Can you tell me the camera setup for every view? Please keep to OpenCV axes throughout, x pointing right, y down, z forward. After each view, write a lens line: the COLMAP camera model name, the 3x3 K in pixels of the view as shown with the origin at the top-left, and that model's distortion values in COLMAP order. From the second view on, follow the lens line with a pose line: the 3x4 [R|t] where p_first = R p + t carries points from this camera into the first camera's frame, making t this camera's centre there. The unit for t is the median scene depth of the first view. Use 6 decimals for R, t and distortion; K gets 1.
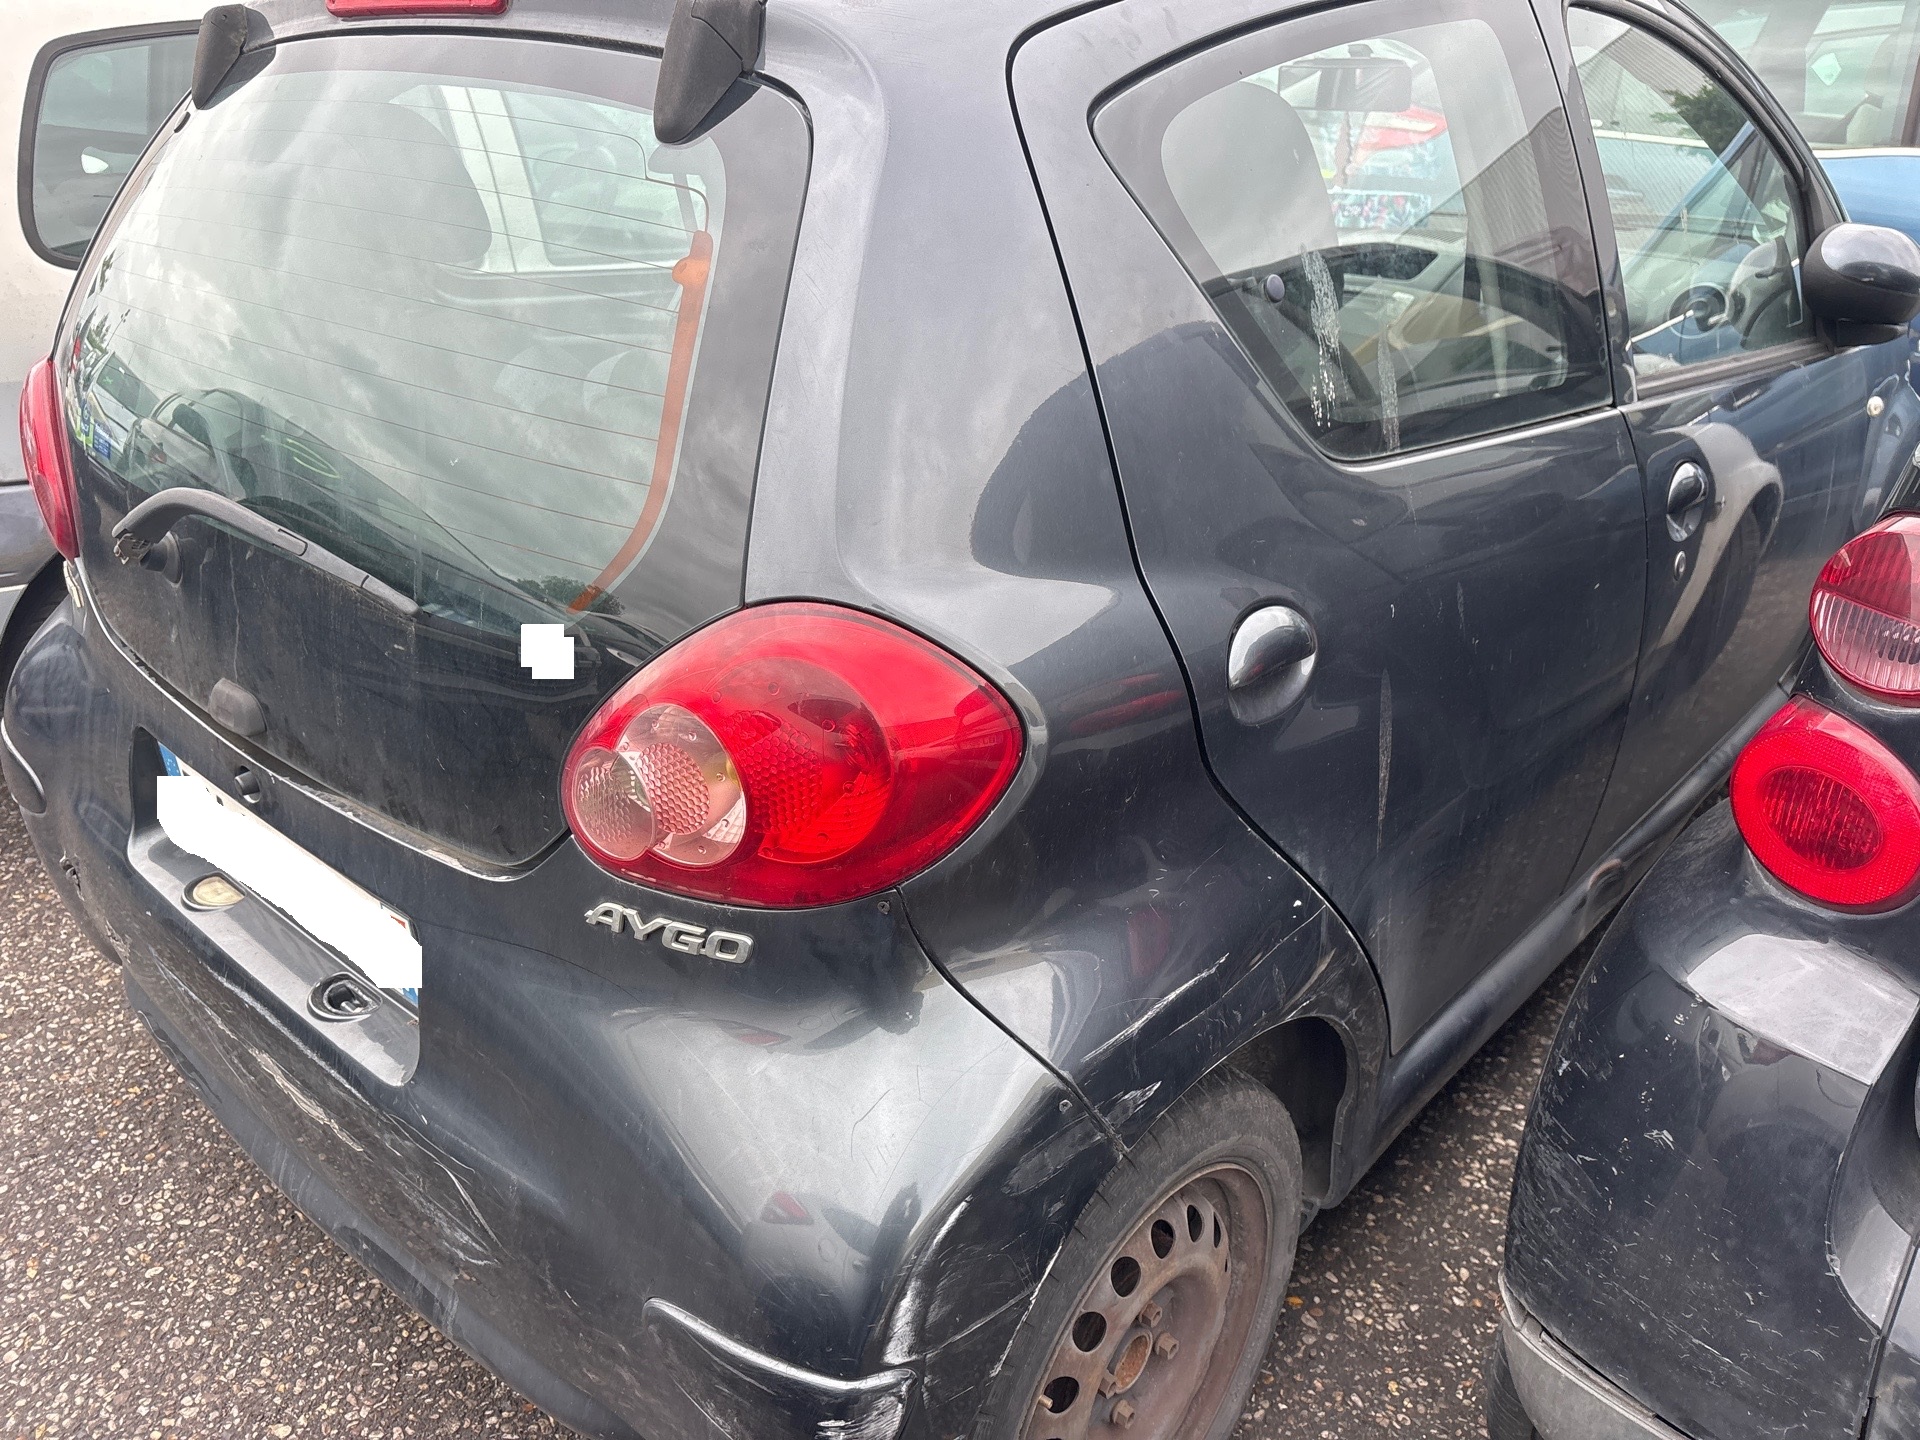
lens RADIAL K [[1433.0, 0, 960.0], [0, 1433.0, 720.0], [0, 0, 1]] dist [0.087344, -0.095148]
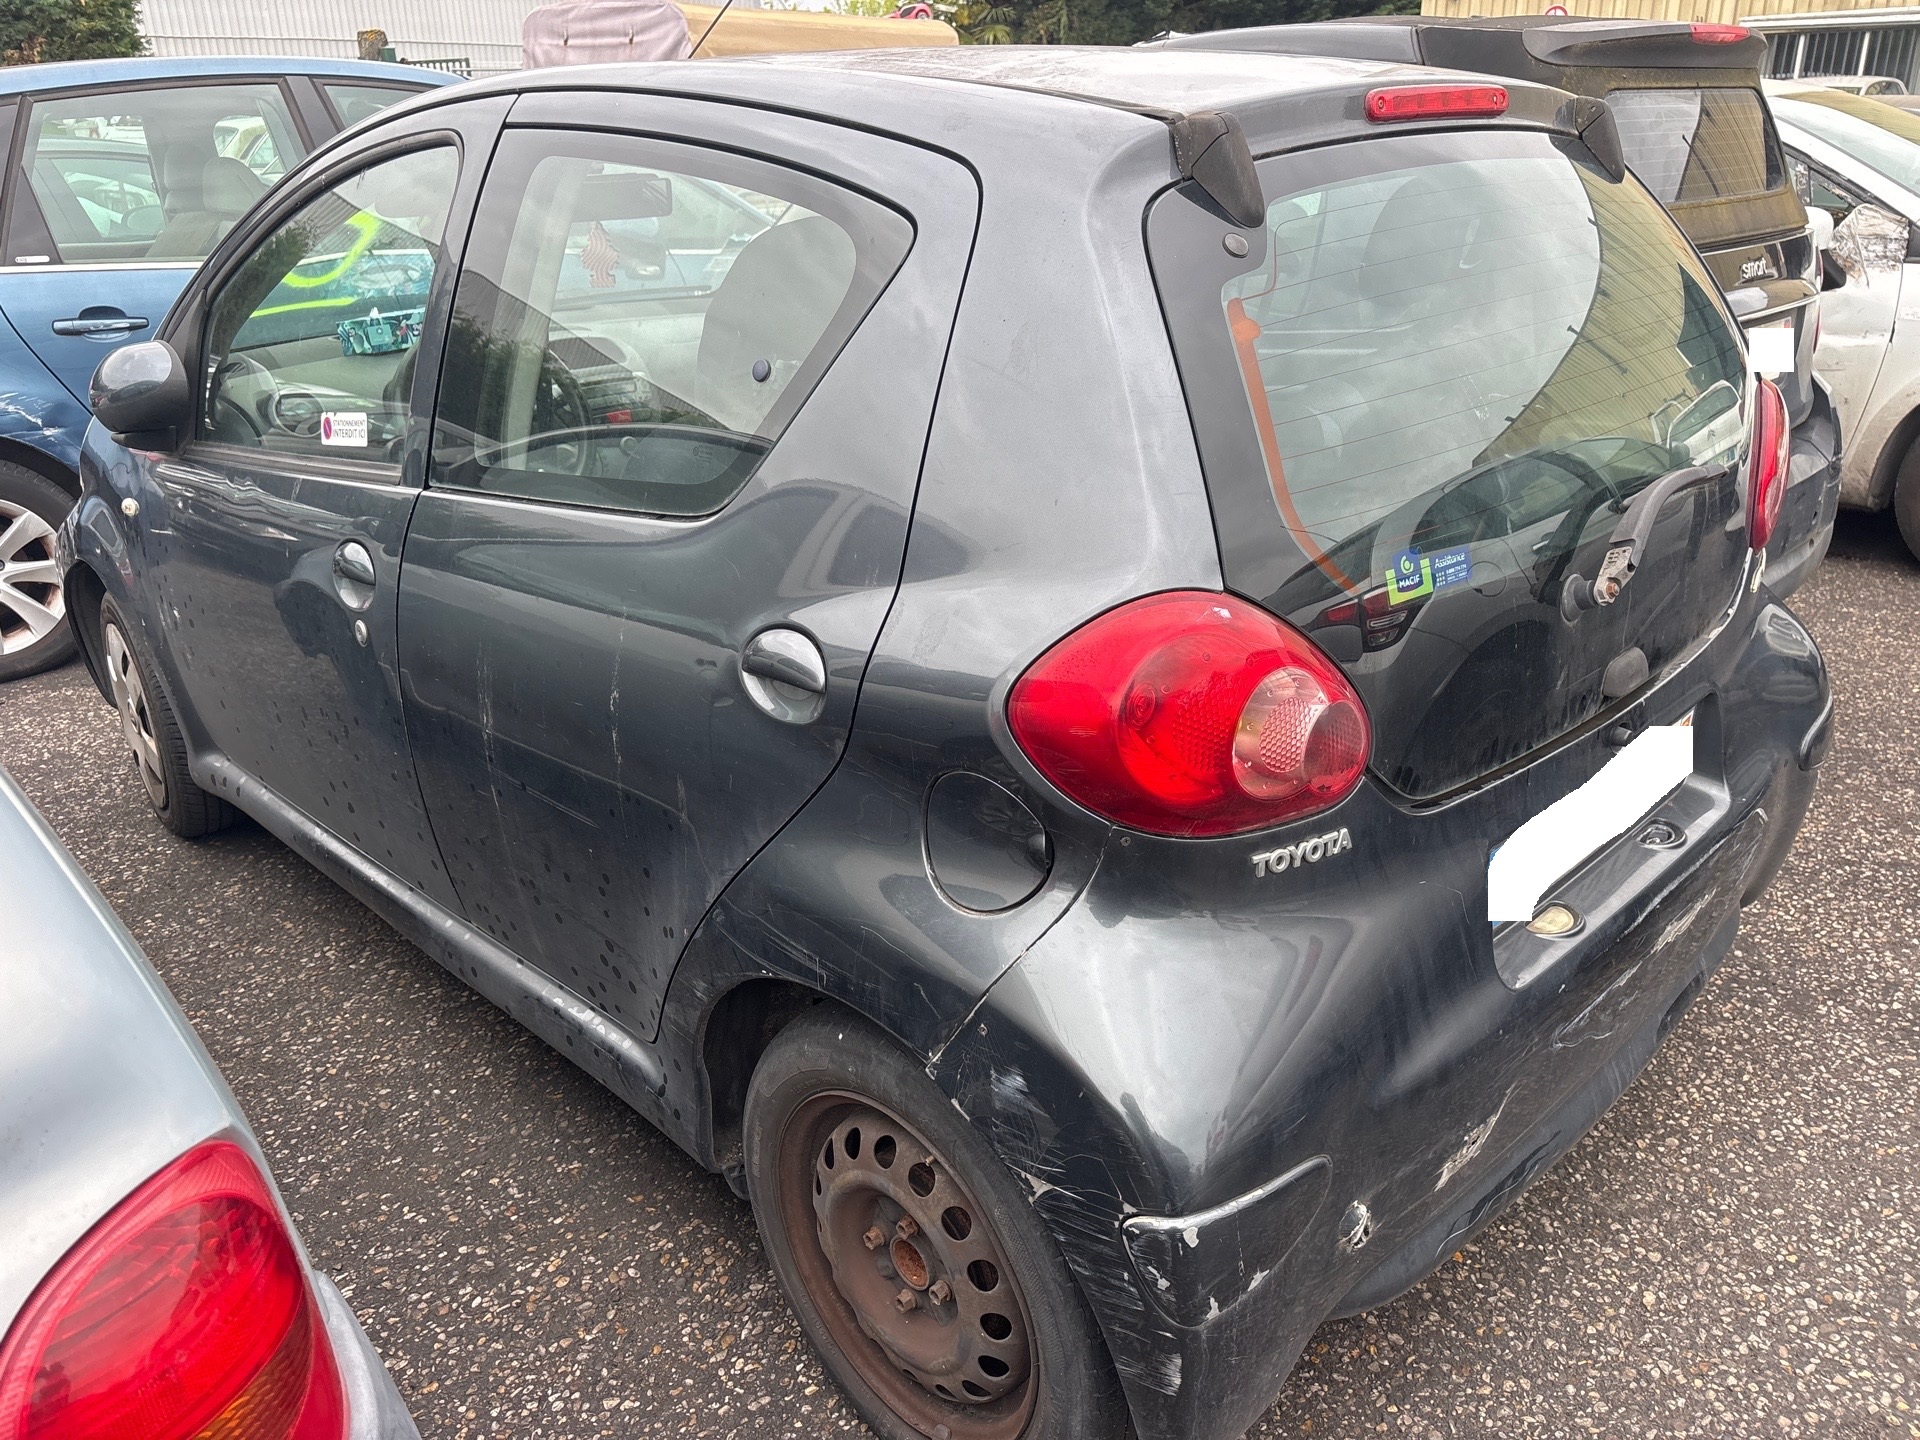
lens RADIAL K [[1433.0, 0, 960.0], [0, 1433.0, 720.0], [0, 0, 1]] dist [0.087344, -0.095148]
pose [[0.060433, -0.376791, 0.924325, -1.236961], [0.452655, 0.835671, 0.311058, -0.445042], [-0.889635, 0.399602, 0.221059, 0.930380]]
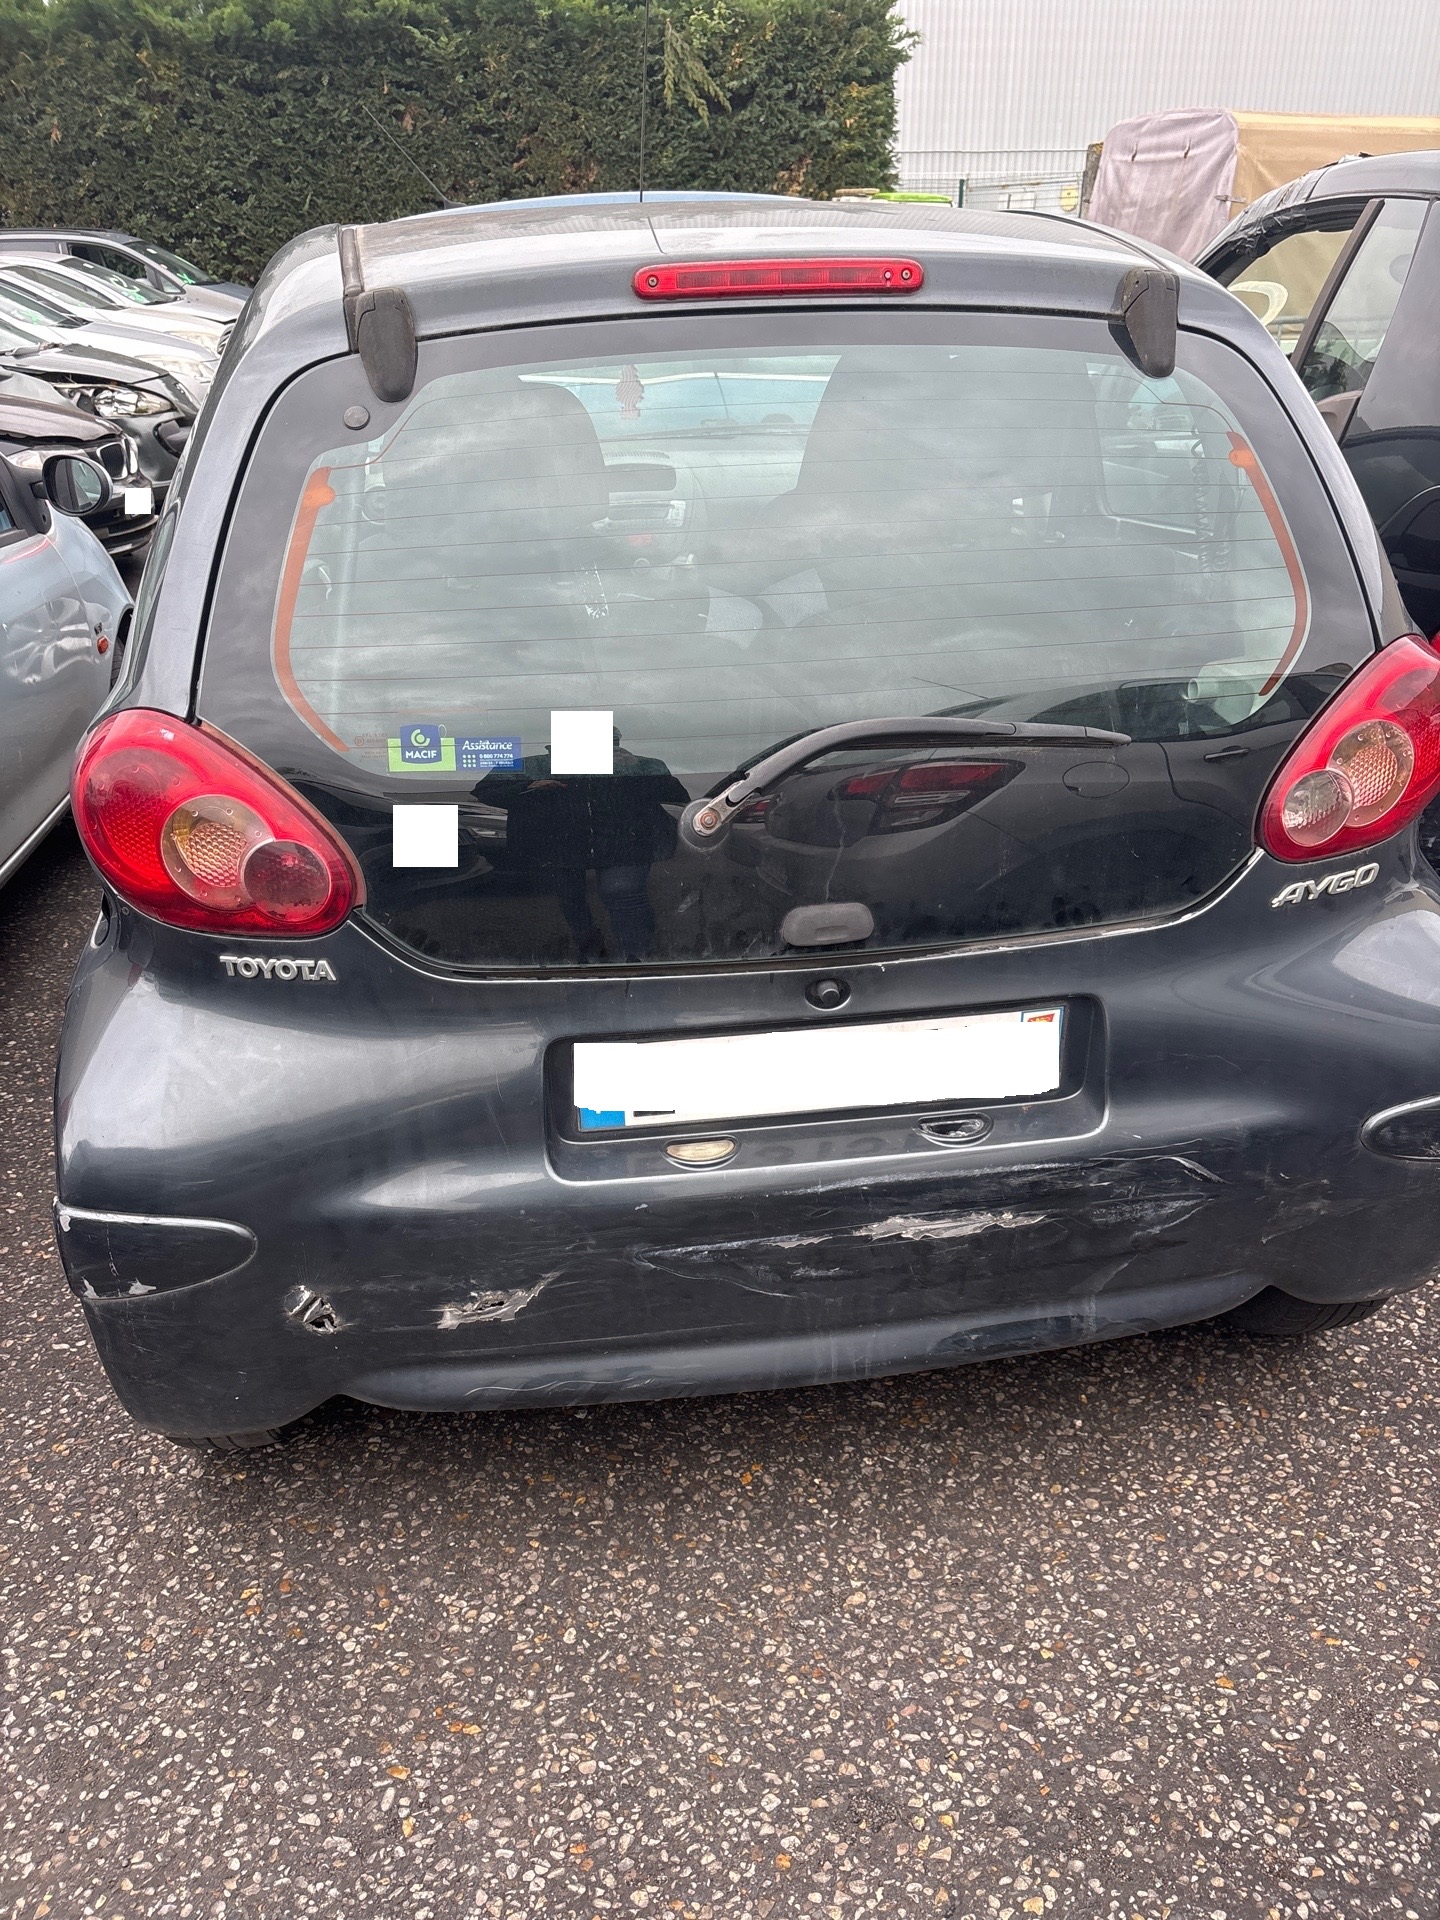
lens RADIAL K [[1433.0, 0, 710.5], [0, 1433.0, 967.8], [0, 0, 1]] dist [0.087344, -0.095148]
pose [[0.645674, -0.340319, 0.683585, -0.985596], [0.341415, 0.929395, 0.140214, -0.119395], [-0.683038, 0.142853, 0.716276, 0.212255]]
